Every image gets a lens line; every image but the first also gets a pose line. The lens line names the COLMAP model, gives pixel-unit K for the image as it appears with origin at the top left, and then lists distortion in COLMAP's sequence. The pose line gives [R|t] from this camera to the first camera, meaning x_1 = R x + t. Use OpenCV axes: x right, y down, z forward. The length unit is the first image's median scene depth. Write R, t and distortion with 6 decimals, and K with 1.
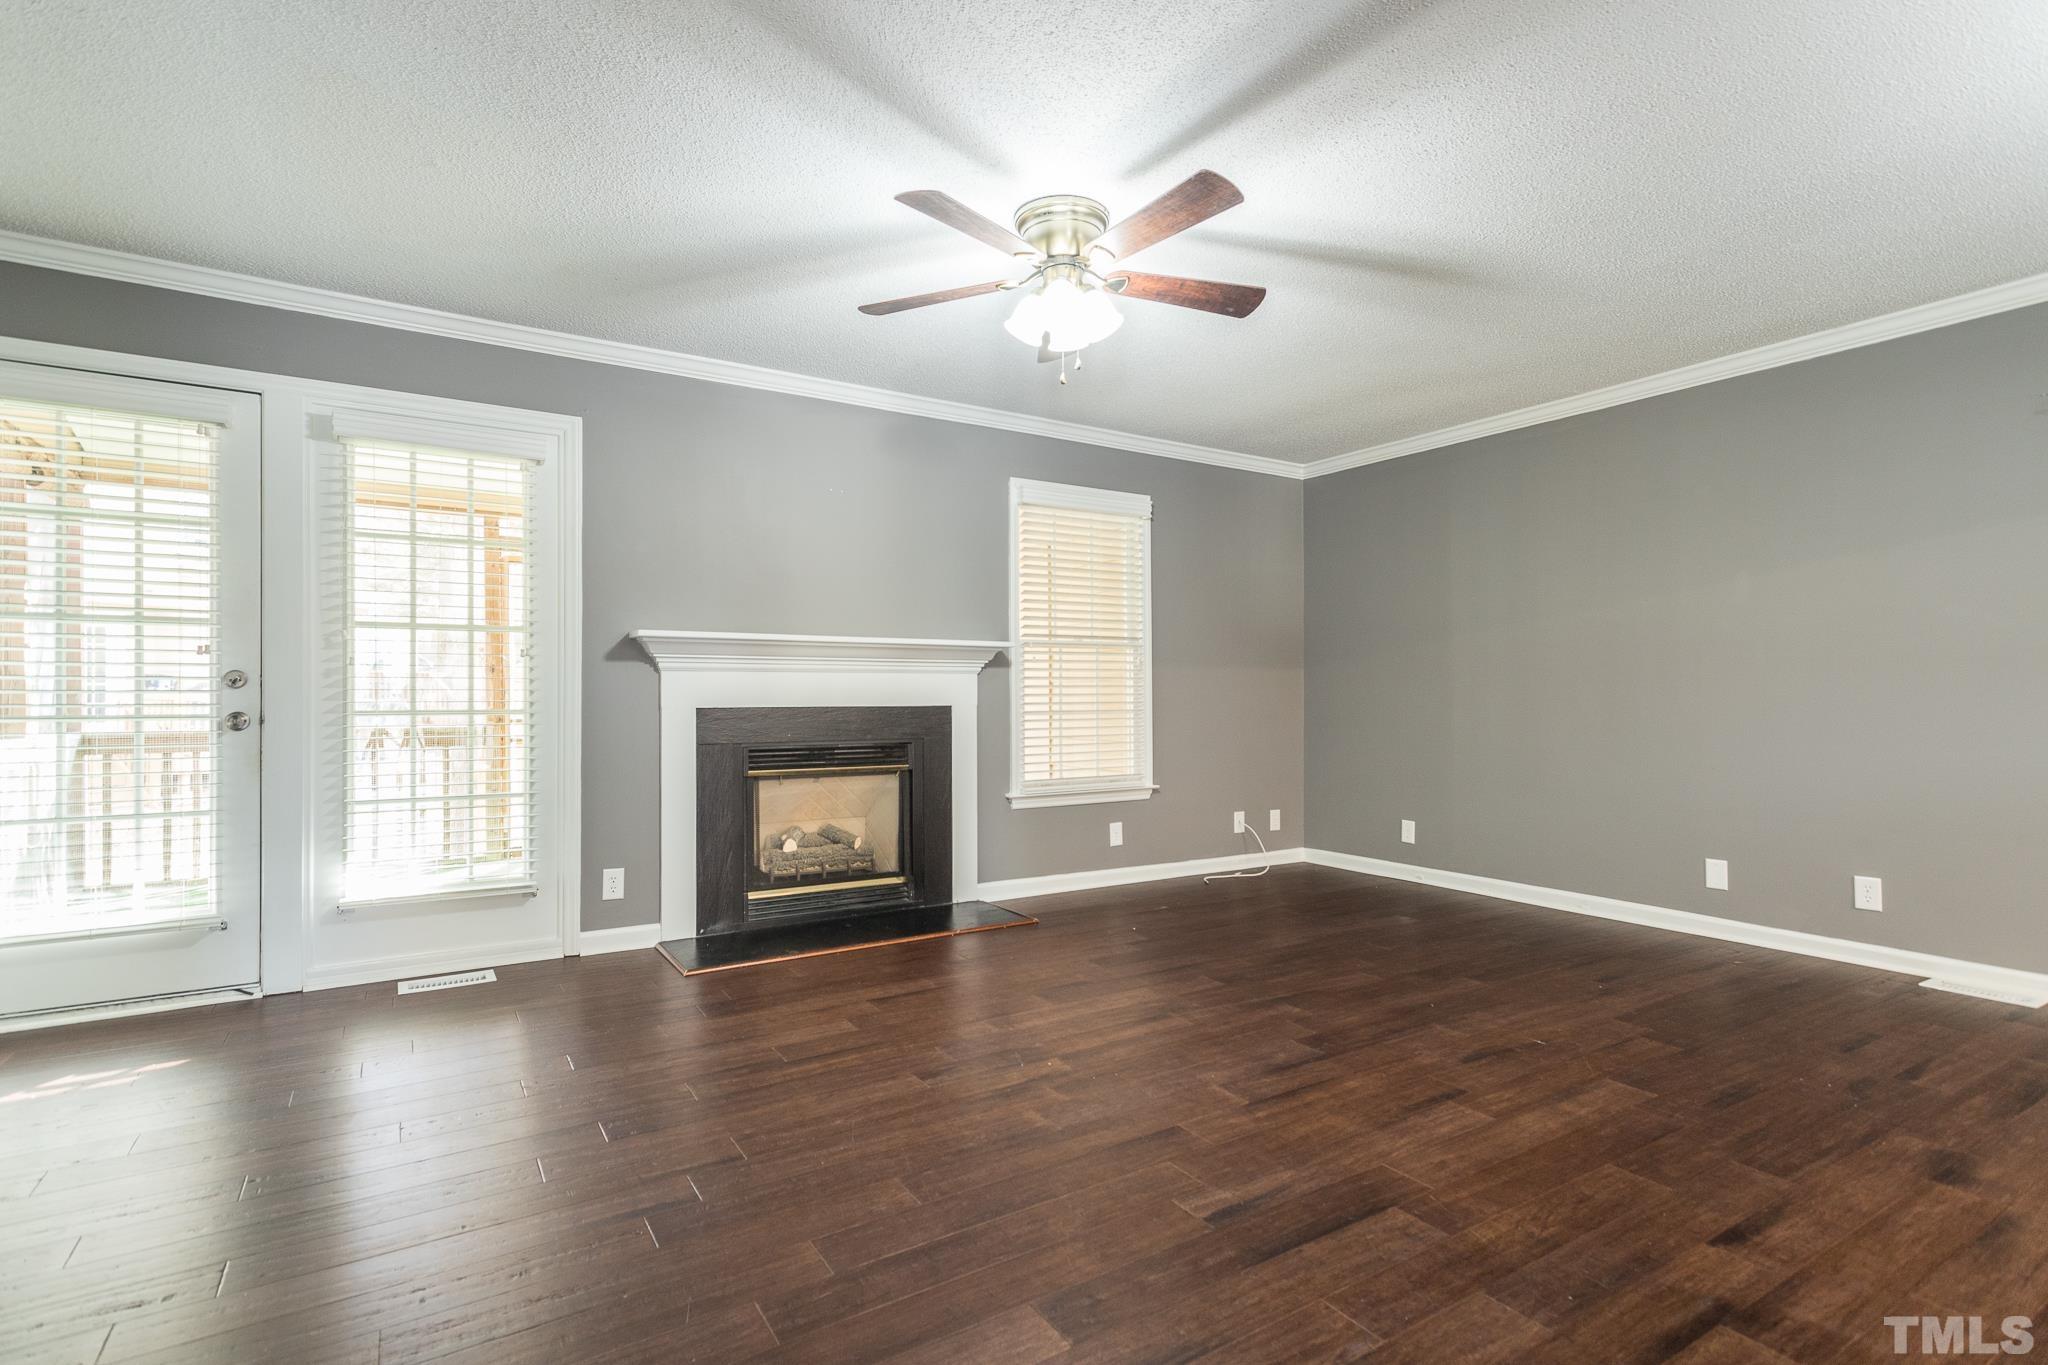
lens RADIAL K [[989.3, 0, 1019.7], [0, 989.3, 691.6], [0, 0, 1]] dist [0.004813, 0.000556]
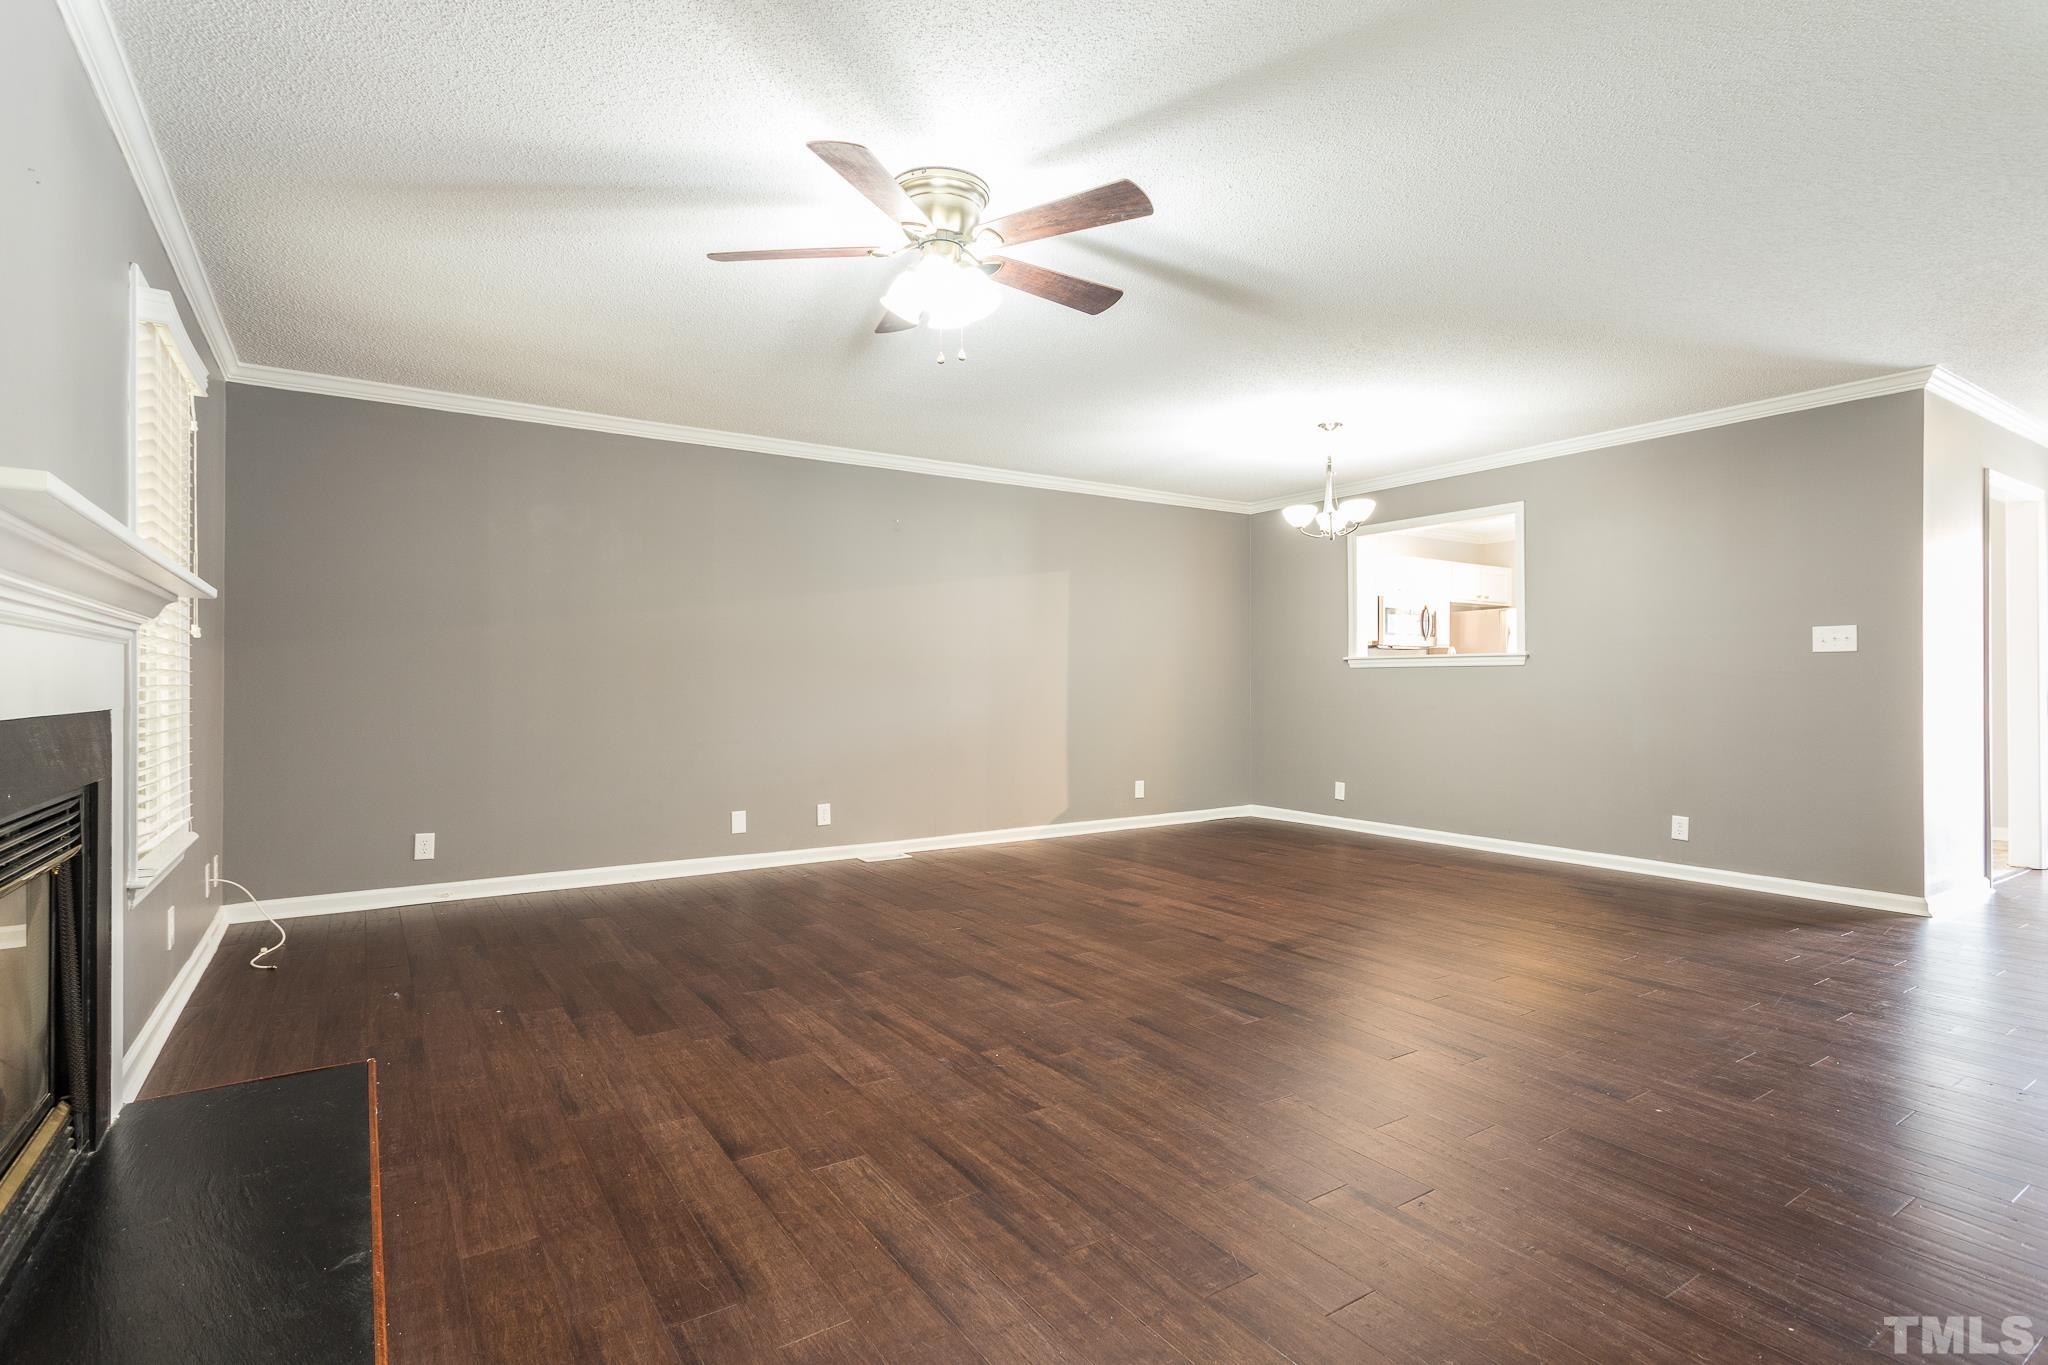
lens RADIAL K [[989.3, 0, 1043.3], [0, 989.3, 677.2], [0, 0, 1]] dist [0.004813, 0.000556]
pose [[-0.034951, 0.010114, 0.999338, -0.704049], [-0.002158, 0.999946, -0.010196, 0.003230], [-0.999387, -0.002513, -0.034927, 0.715031]]
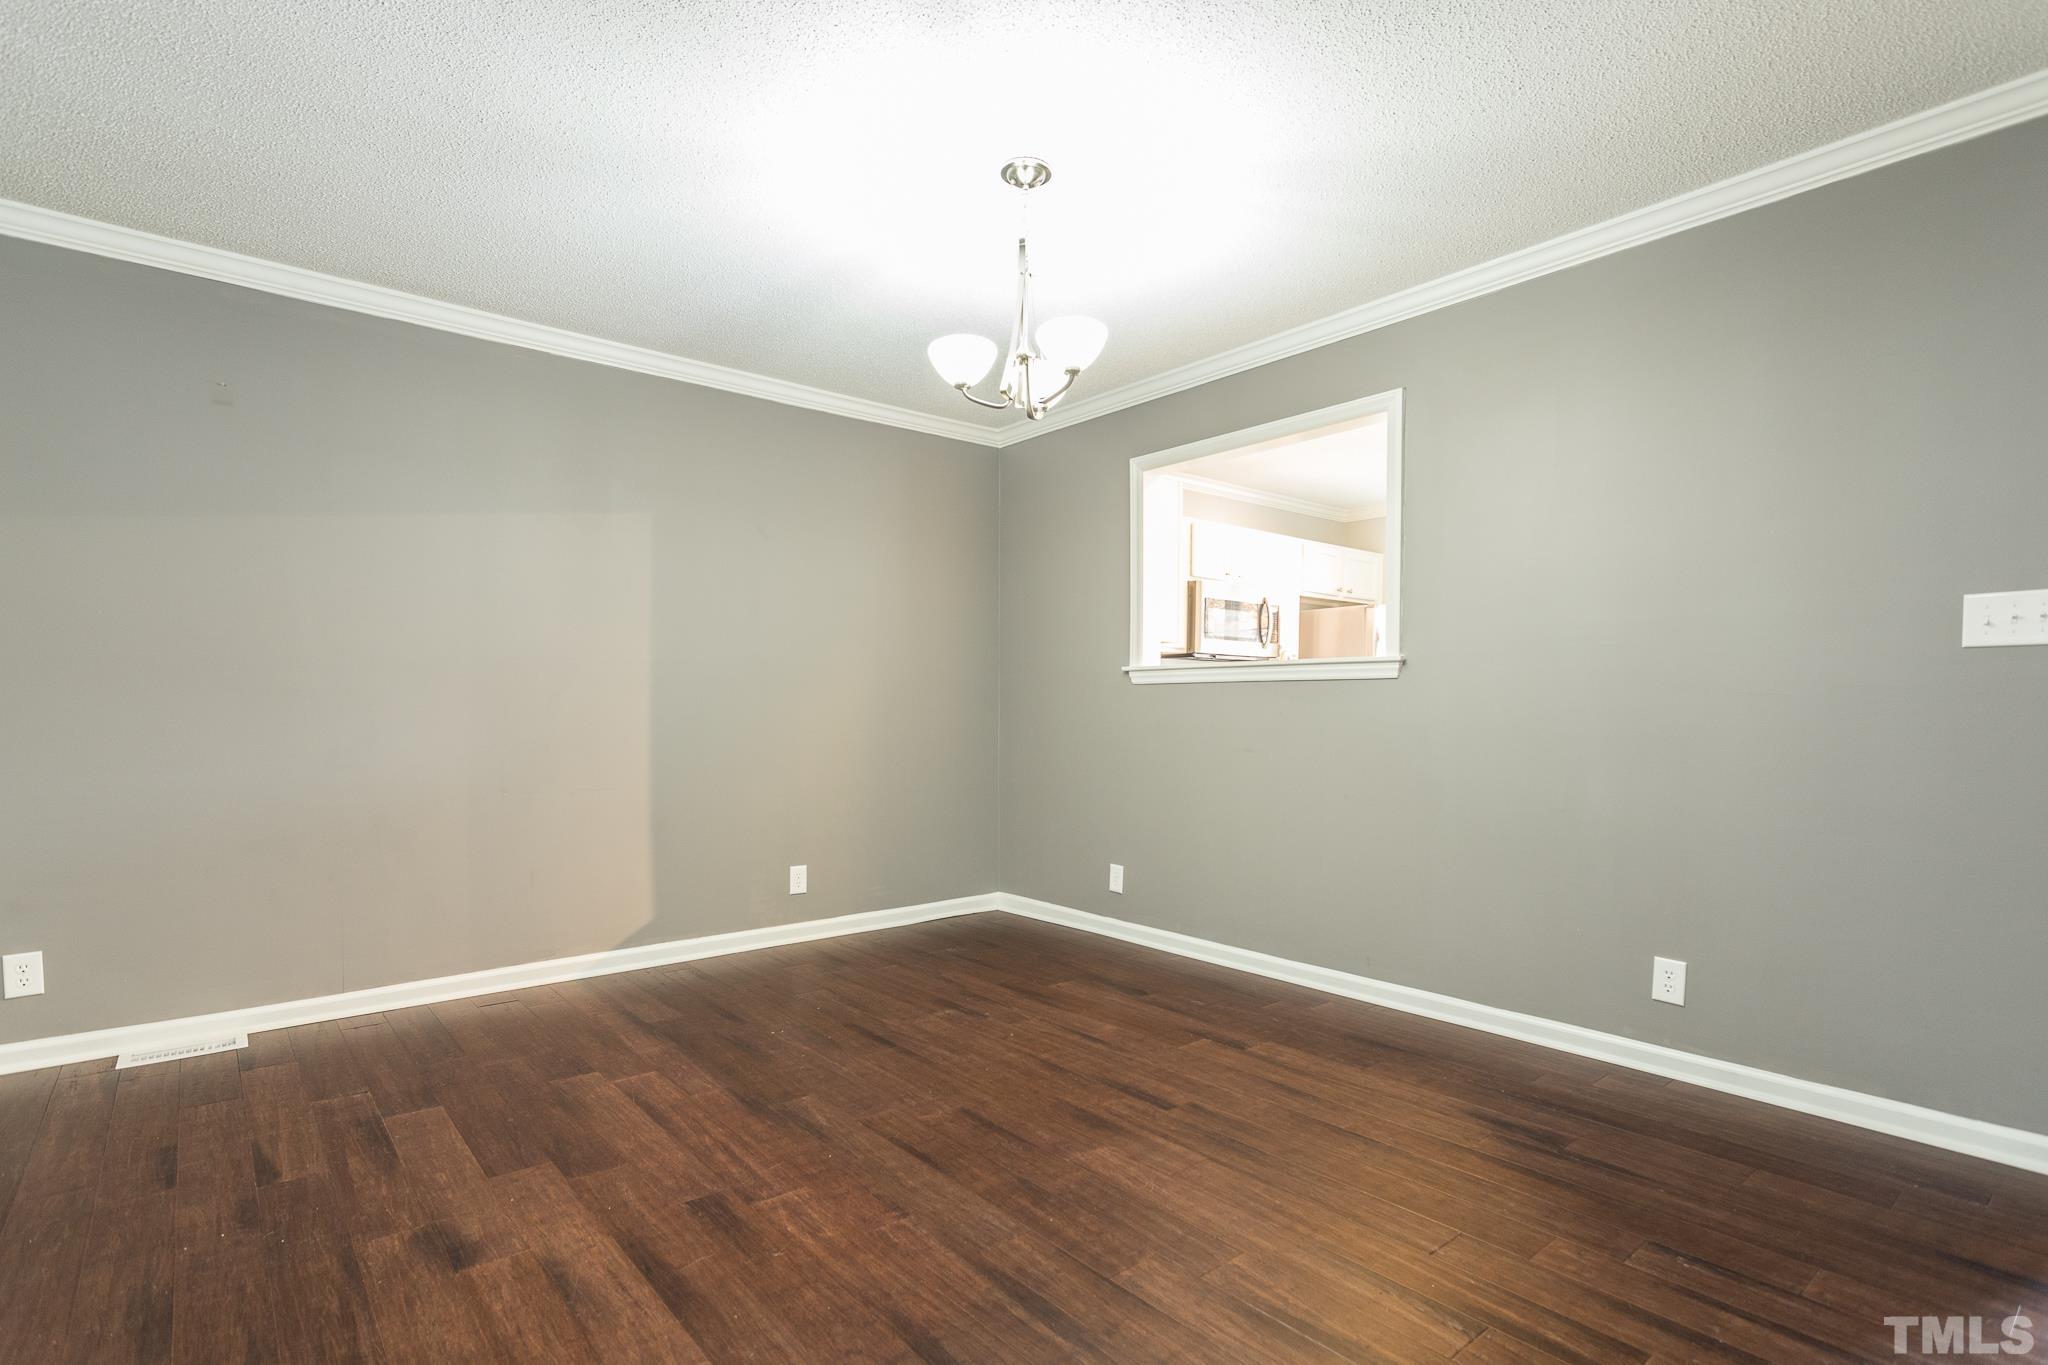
lens RADIAL K [[989.3, 0, 1046.8], [0, 989.3, 743.9], [0, 0, 1]] dist [0.004813, 0.000556]
pose [[-0.147096, -0.031001, 0.988636, -0.000637], [-0.005992, 0.999518, 0.030451, 0.001214], [-0.989104, -0.001445, -0.147211, 0.343220]]
